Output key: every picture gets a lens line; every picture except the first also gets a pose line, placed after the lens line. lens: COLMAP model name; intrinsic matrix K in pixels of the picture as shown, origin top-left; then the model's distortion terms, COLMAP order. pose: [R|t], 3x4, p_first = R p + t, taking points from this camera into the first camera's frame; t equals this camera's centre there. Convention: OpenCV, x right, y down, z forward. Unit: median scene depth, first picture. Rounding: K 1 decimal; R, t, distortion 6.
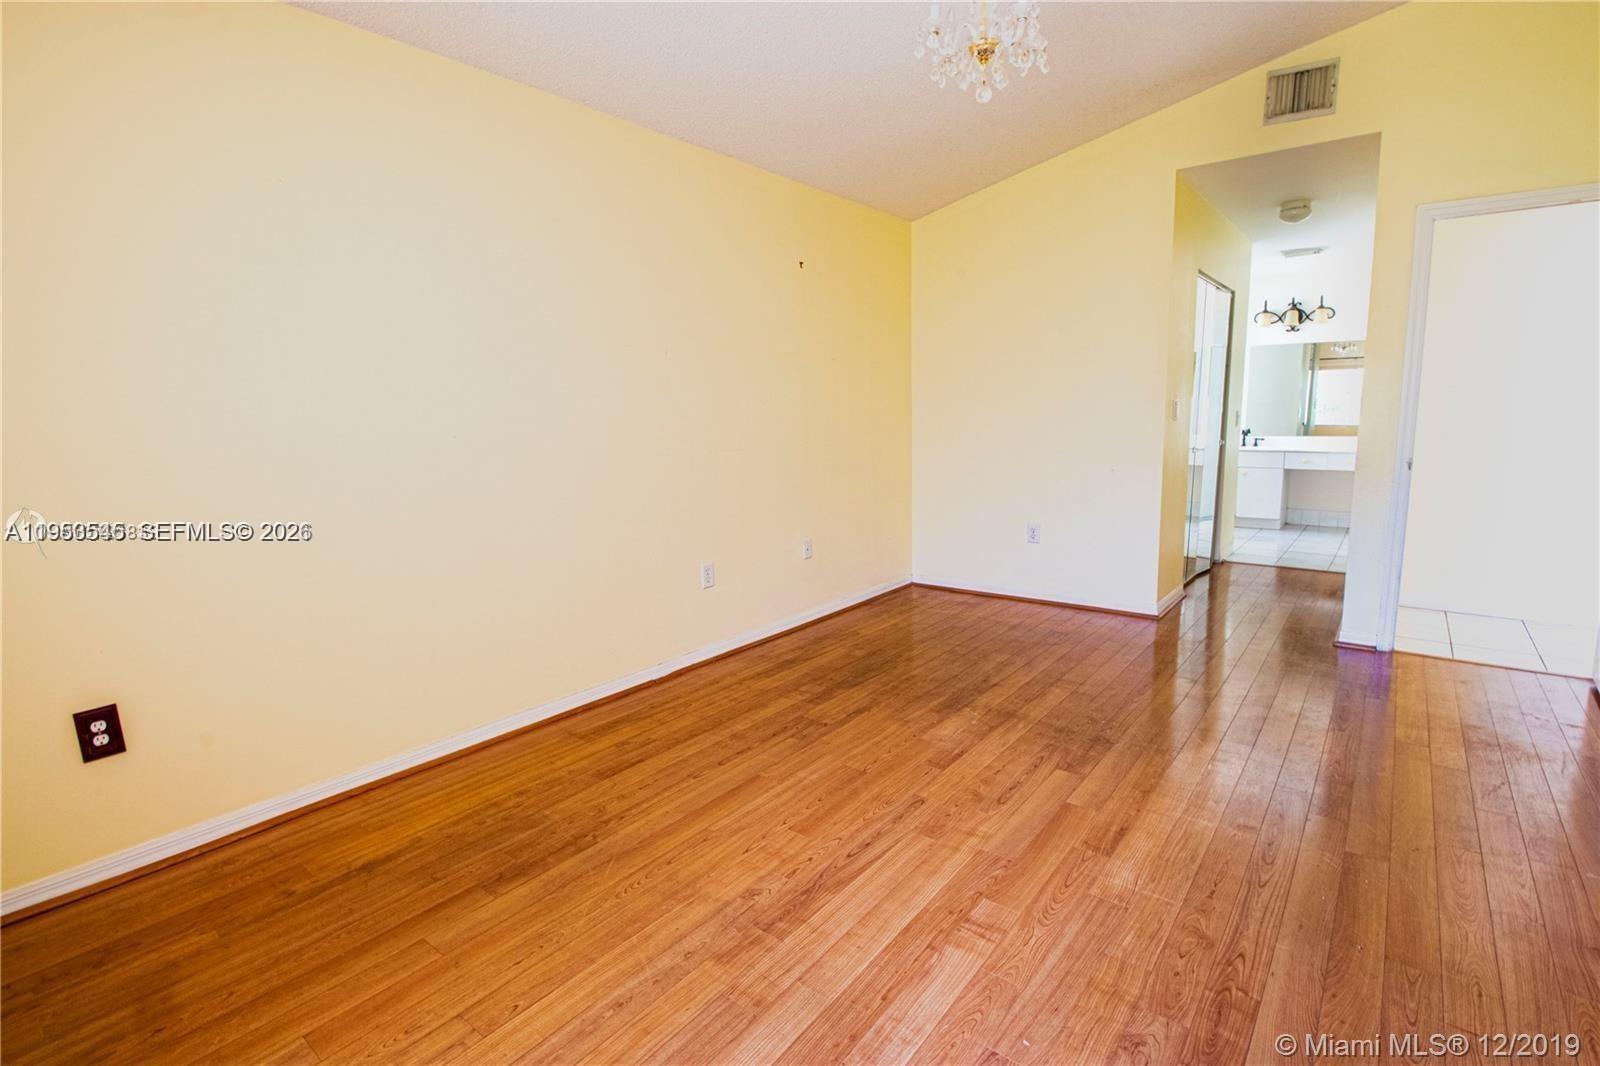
lens RADIAL K [[743.2, 0, 806.2], [0, 743.2, 532.8], [0, 0, 1]] dist [-0.013123, -0.002093]
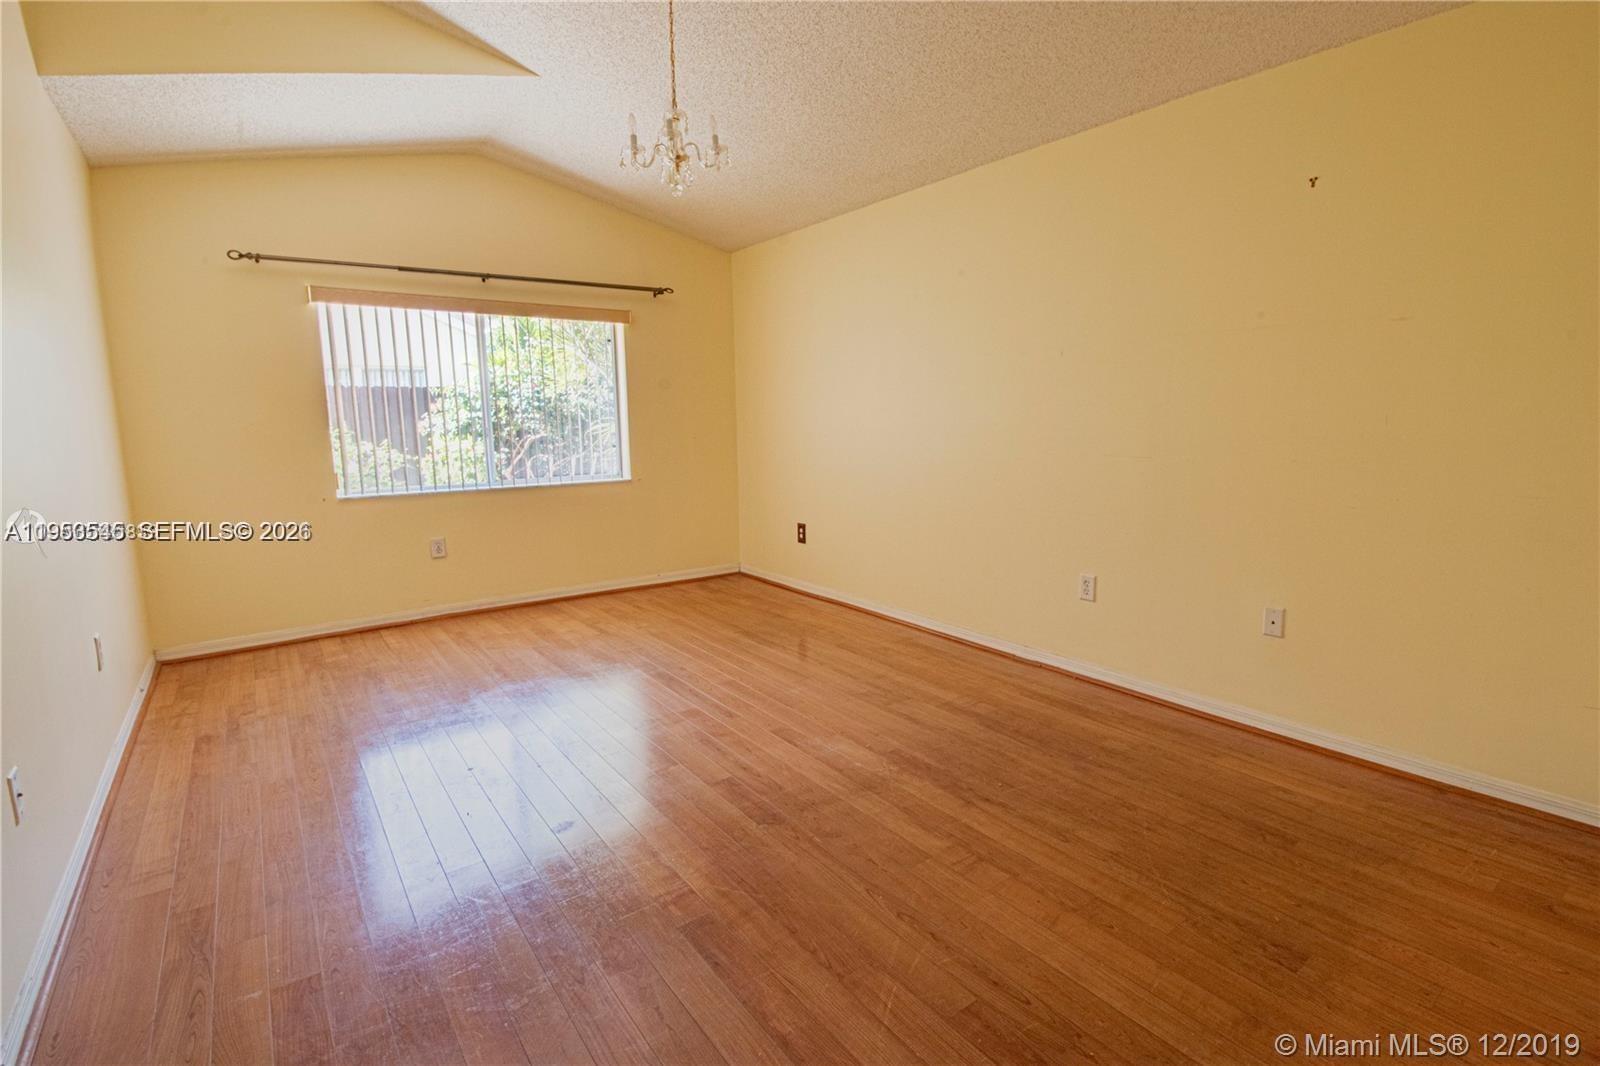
lens RADIAL K [[743.2, 0, 815.8], [0, 743.2, 537.5], [0, 0, 1]] dist [-0.013123, -0.002093]
pose [[-0.245794, 0.180553, -0.952358, 1.007125], [-0.139121, 0.965756, 0.218998, -0.194939], [0.959287, 0.186322, -0.212258, 1.043095]]
